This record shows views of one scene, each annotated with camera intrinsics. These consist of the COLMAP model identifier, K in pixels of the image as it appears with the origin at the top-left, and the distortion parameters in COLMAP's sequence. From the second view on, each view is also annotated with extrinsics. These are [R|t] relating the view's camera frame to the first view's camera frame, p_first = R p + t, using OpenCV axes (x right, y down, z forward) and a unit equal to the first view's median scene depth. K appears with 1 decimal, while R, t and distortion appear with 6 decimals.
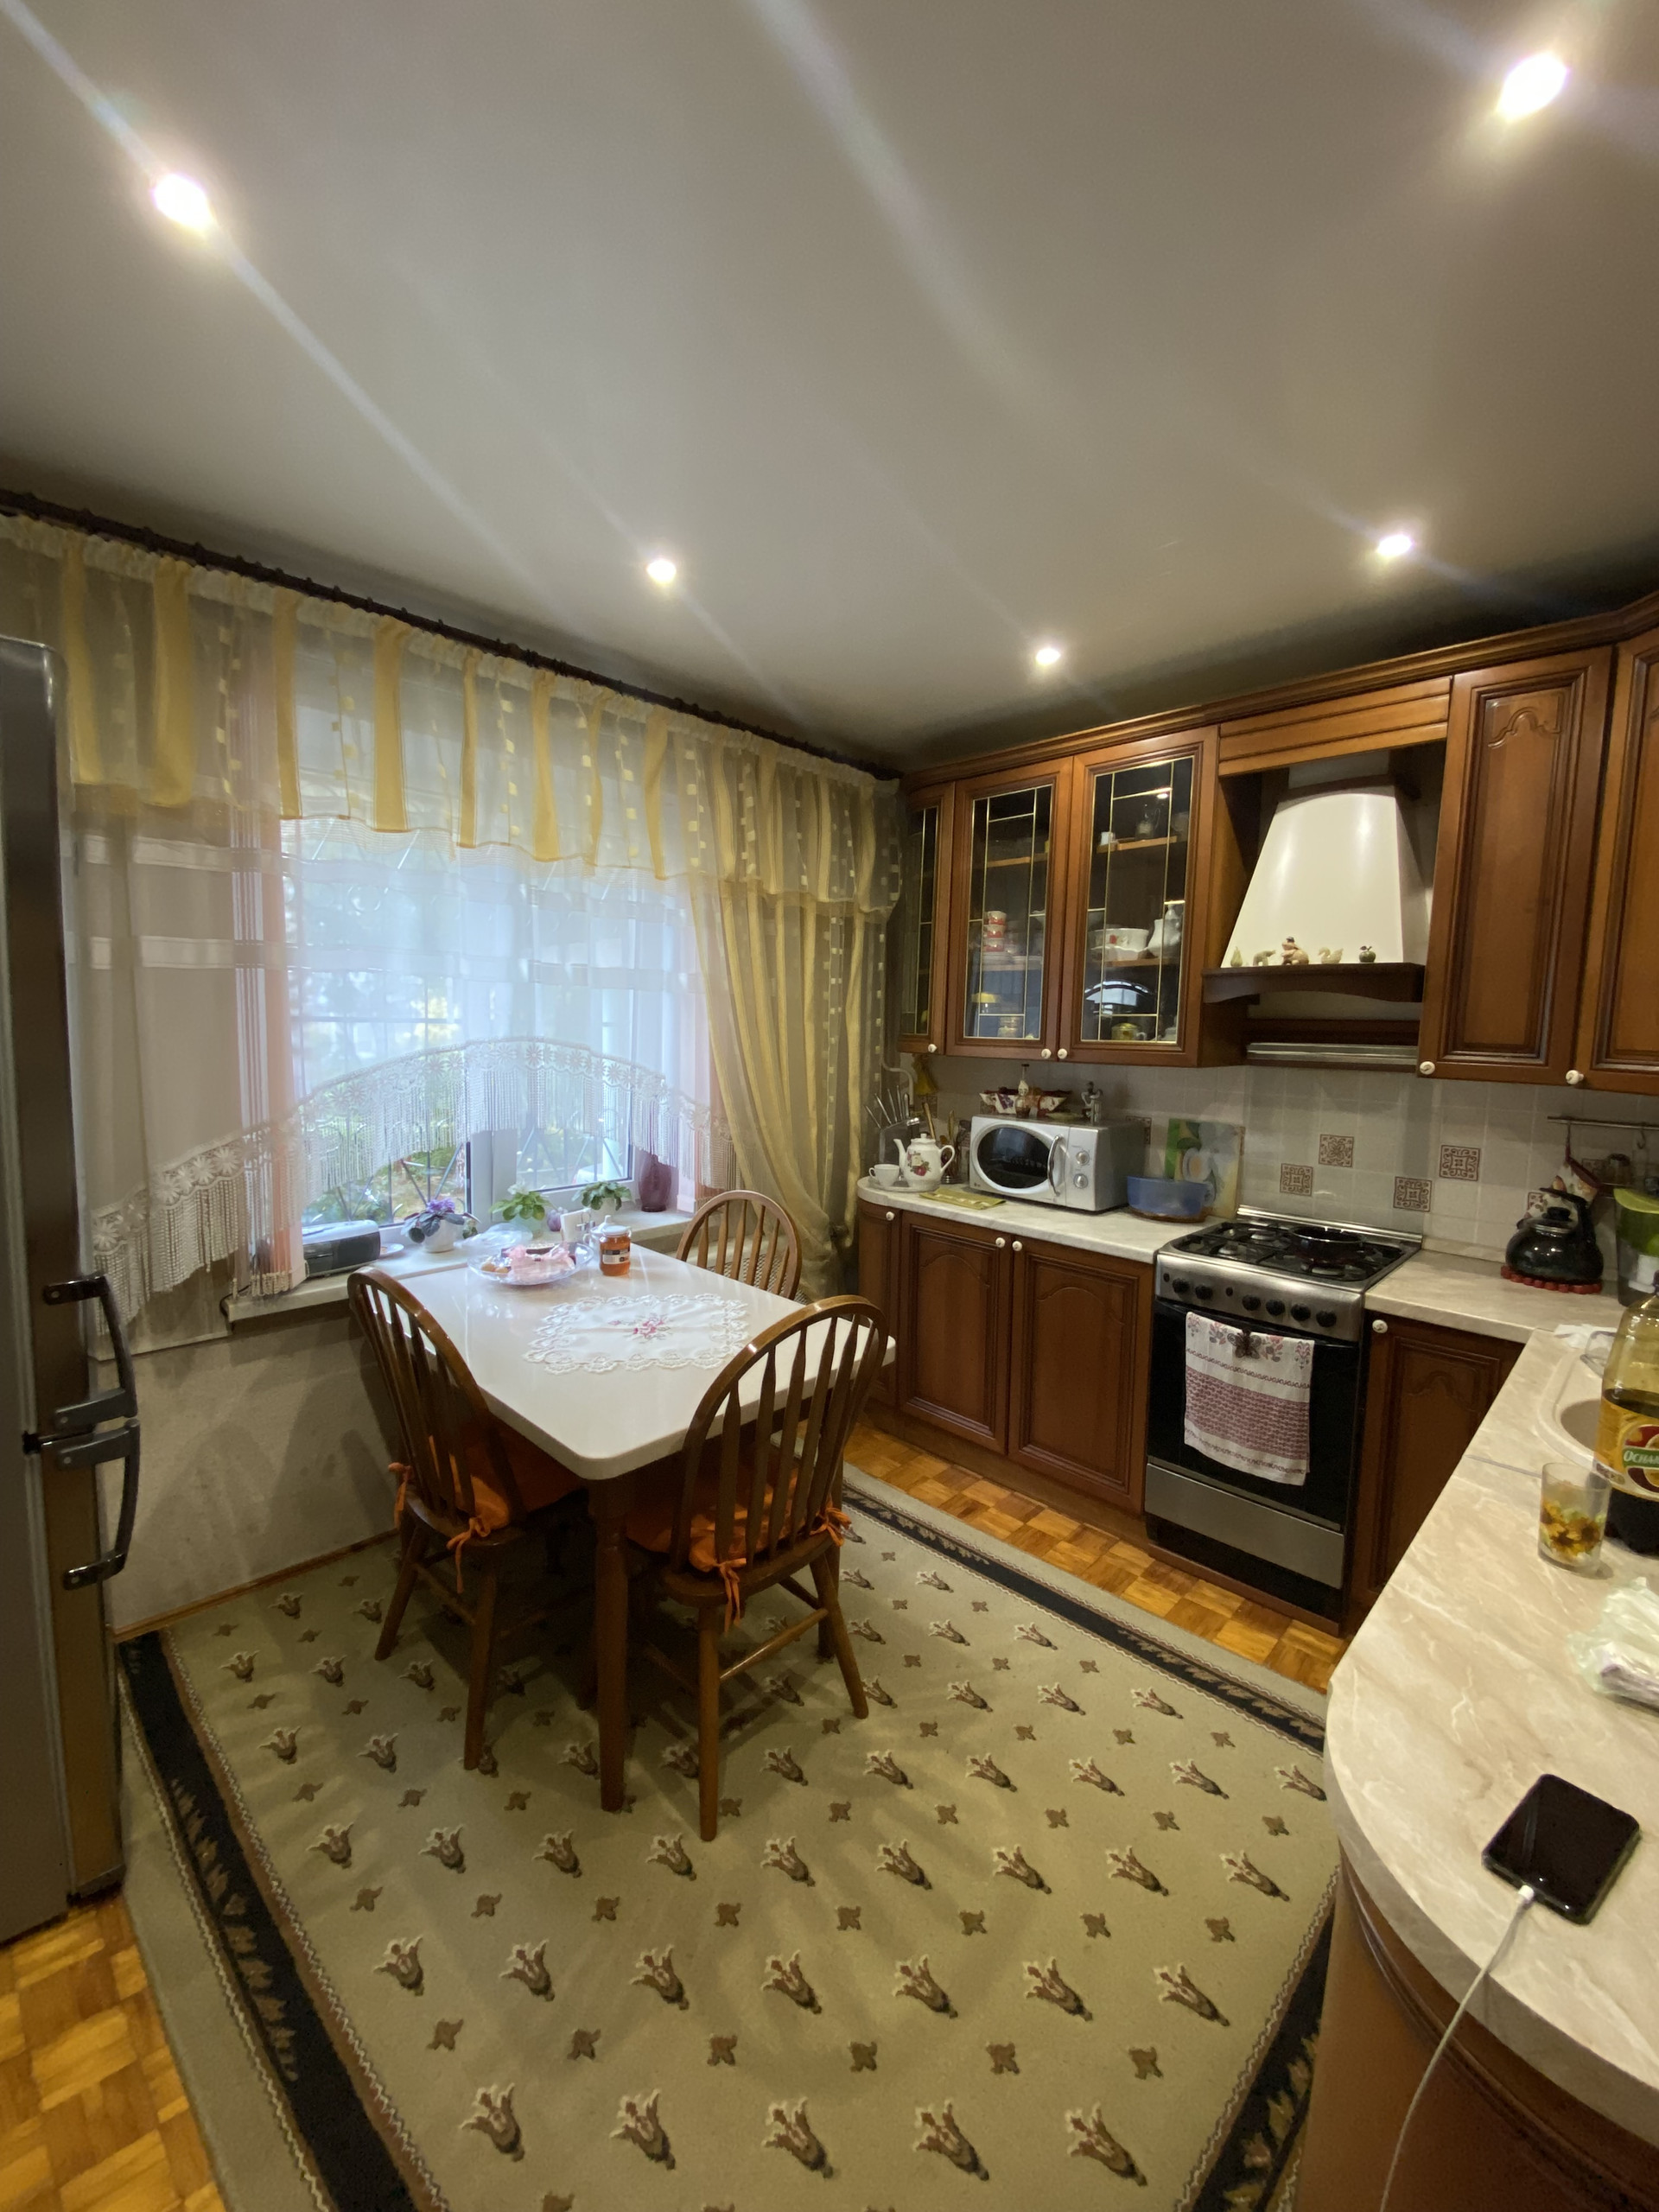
lens RADIAL K [[901.3, 0, 822.6], [0, 901.3, 1101.5], [0, 0, 1]] dist [0.004618, -0.010600]
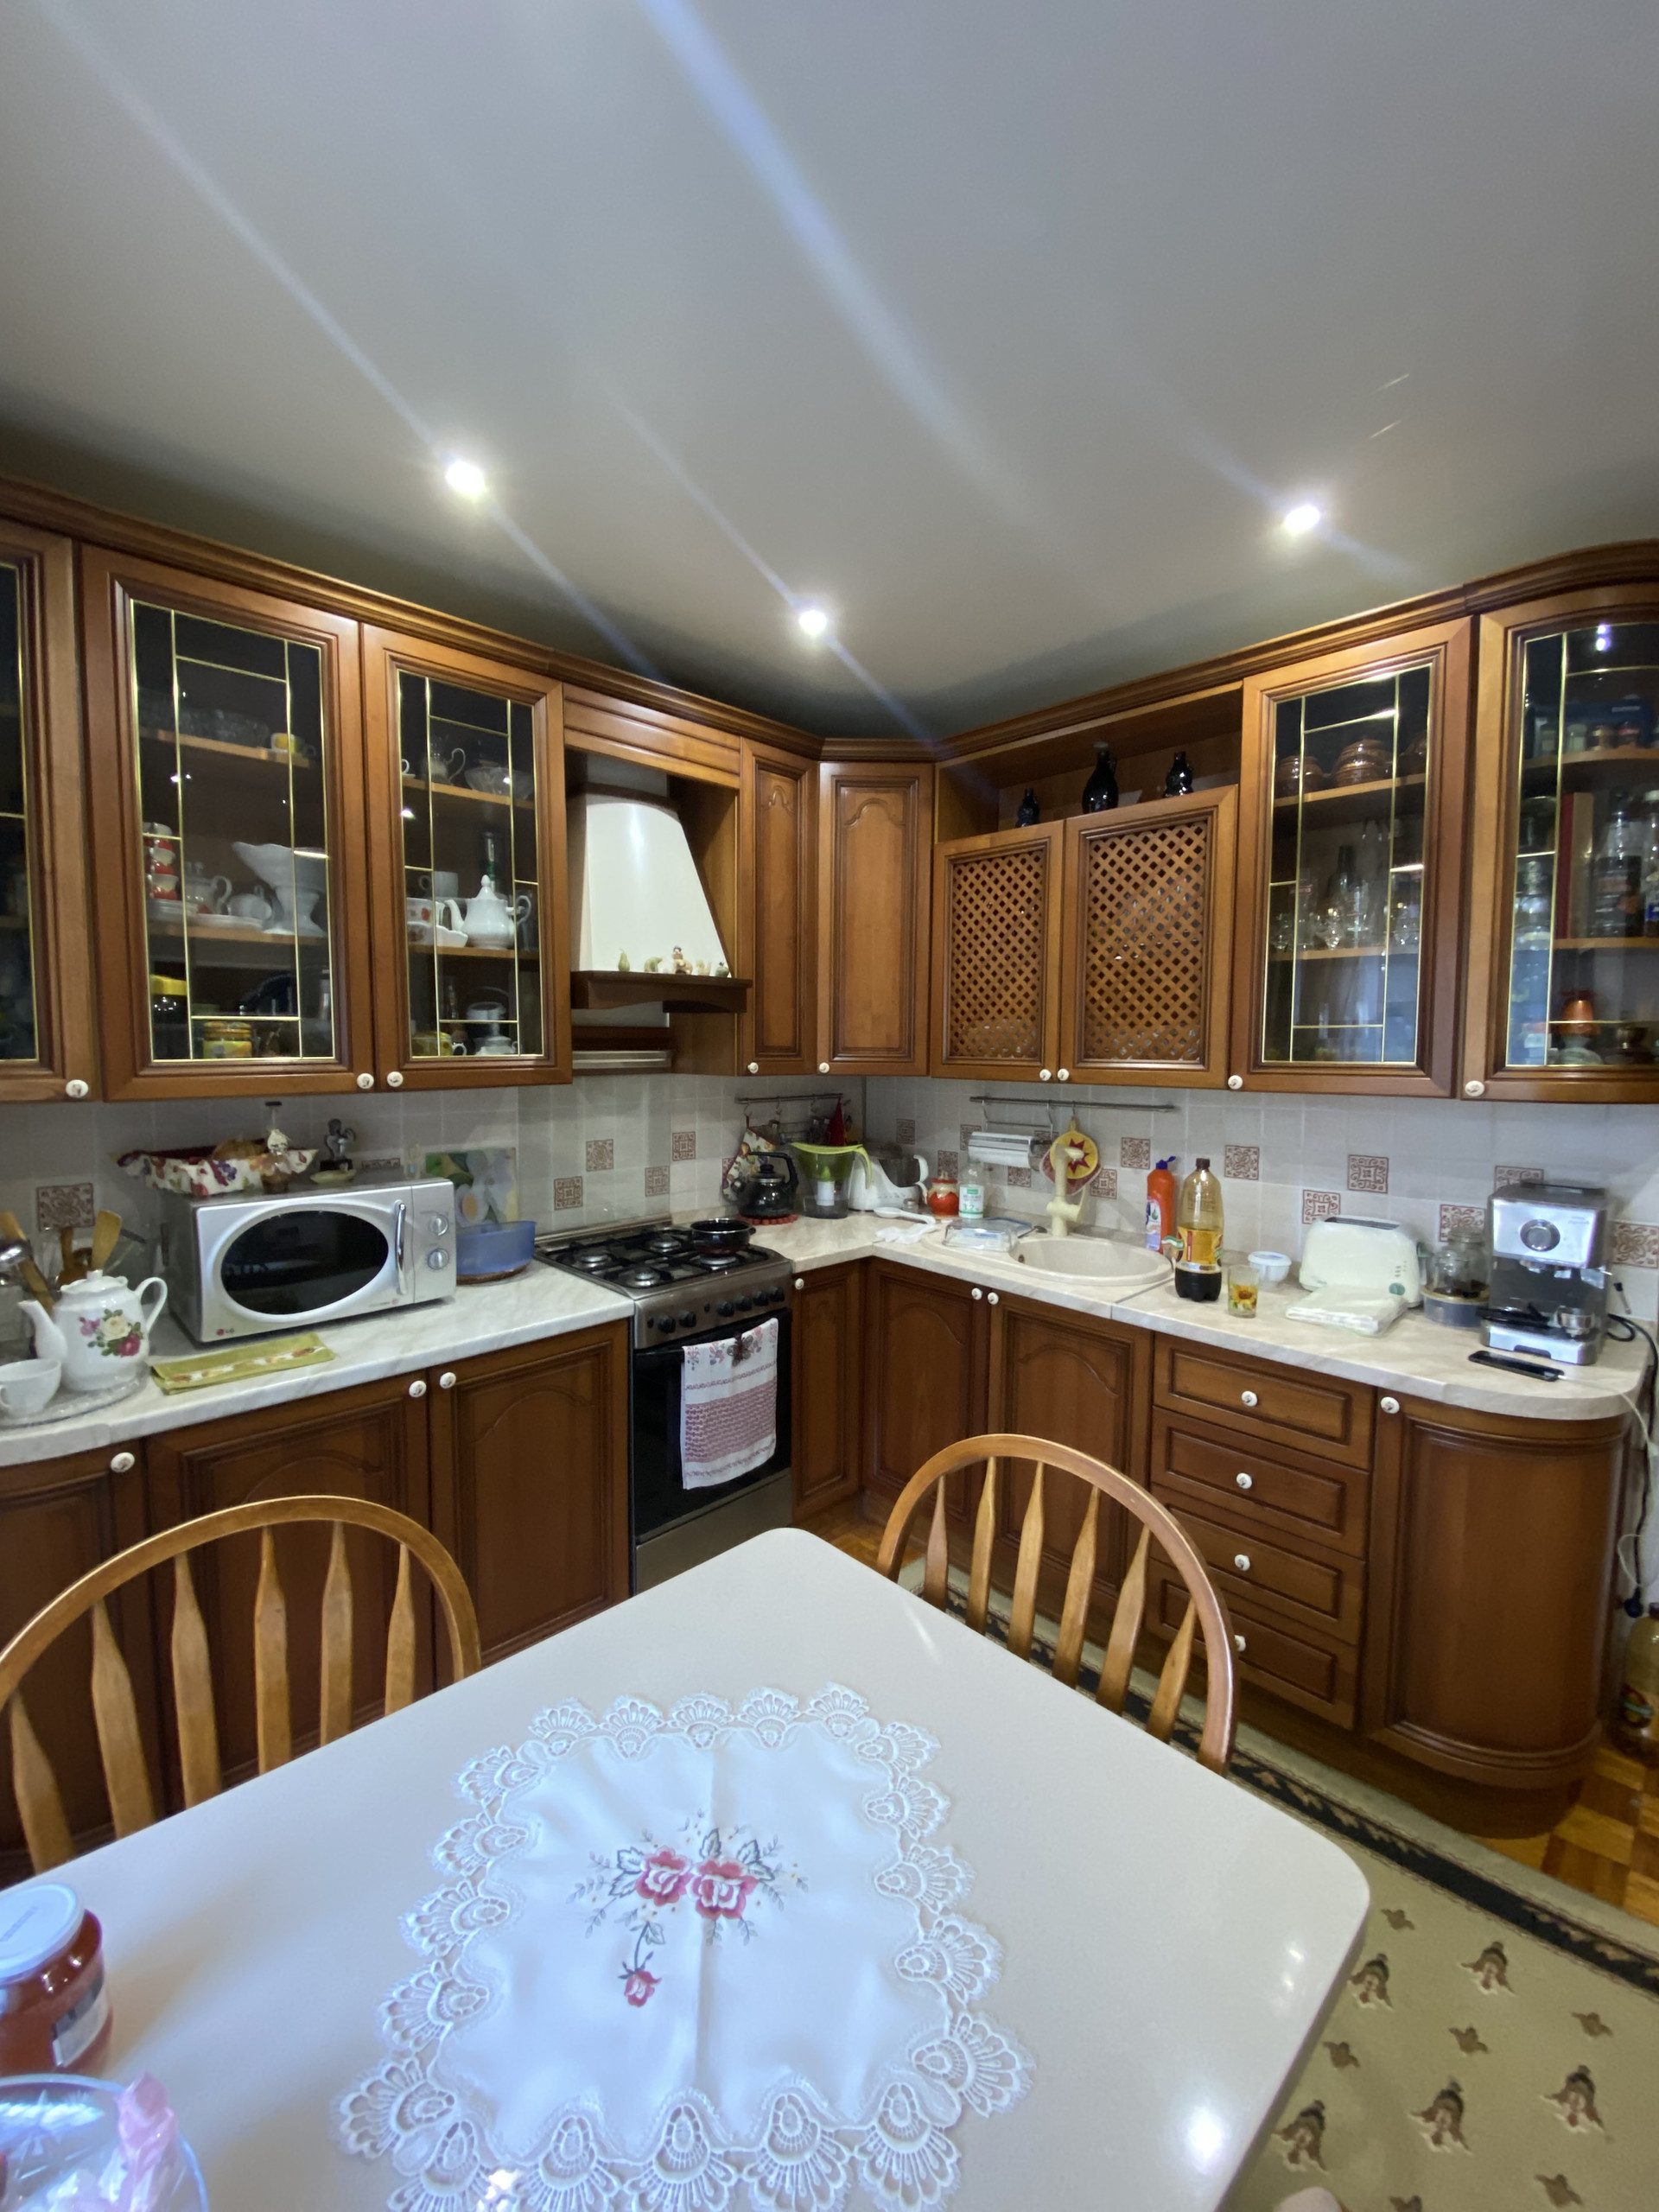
lens RADIAL K [[901.3, 0, 819.1], [0, 901.3, 1097.0], [0, 0, 1]] dist [0.004618, -0.010600]
pose [[-0.005596, -0.091337, 0.995804, -0.473513], [0.080018, 0.992586, 0.091491, -0.090970], [-0.996778, 0.080195, 0.001754, 0.819587]]
